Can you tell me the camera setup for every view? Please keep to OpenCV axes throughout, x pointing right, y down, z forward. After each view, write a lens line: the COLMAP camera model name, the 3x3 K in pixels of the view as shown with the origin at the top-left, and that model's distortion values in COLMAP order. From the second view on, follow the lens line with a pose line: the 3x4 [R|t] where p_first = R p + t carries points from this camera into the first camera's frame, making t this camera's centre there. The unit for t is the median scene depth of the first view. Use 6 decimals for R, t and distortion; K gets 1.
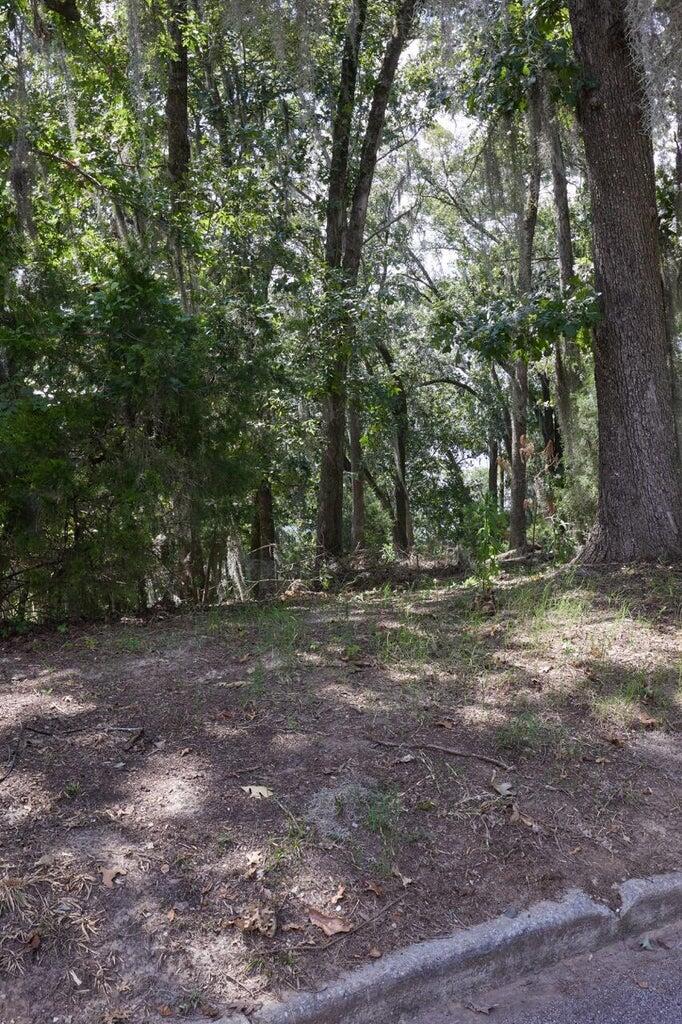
lens RADIAL K [[955.2, 0, 341.7], [0, 955.2, 509.1], [0, 0, 1]] dist [-0.007455, 0.000000]
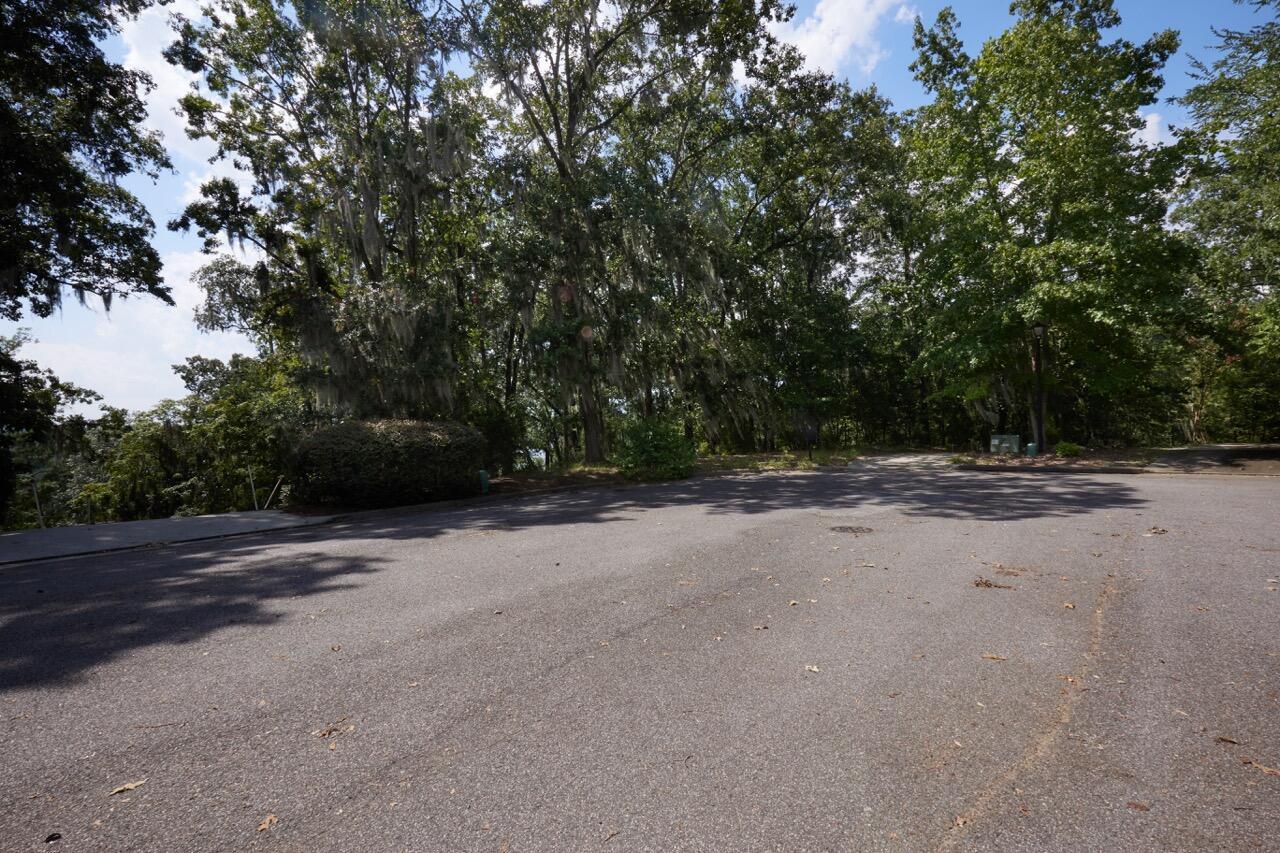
lens RADIAL K [[604.2, 0, 639.9], [0, 604.2, 429.2], [0, 0, 1]] dist [0.004016, -0.000417]
pose [[0.947344, 0.016522, 0.319790, -0.465969], [0.014704, 0.995370, -0.094983, 0.173714], [-0.319879, 0.094684, 0.942715, -2.048800]]
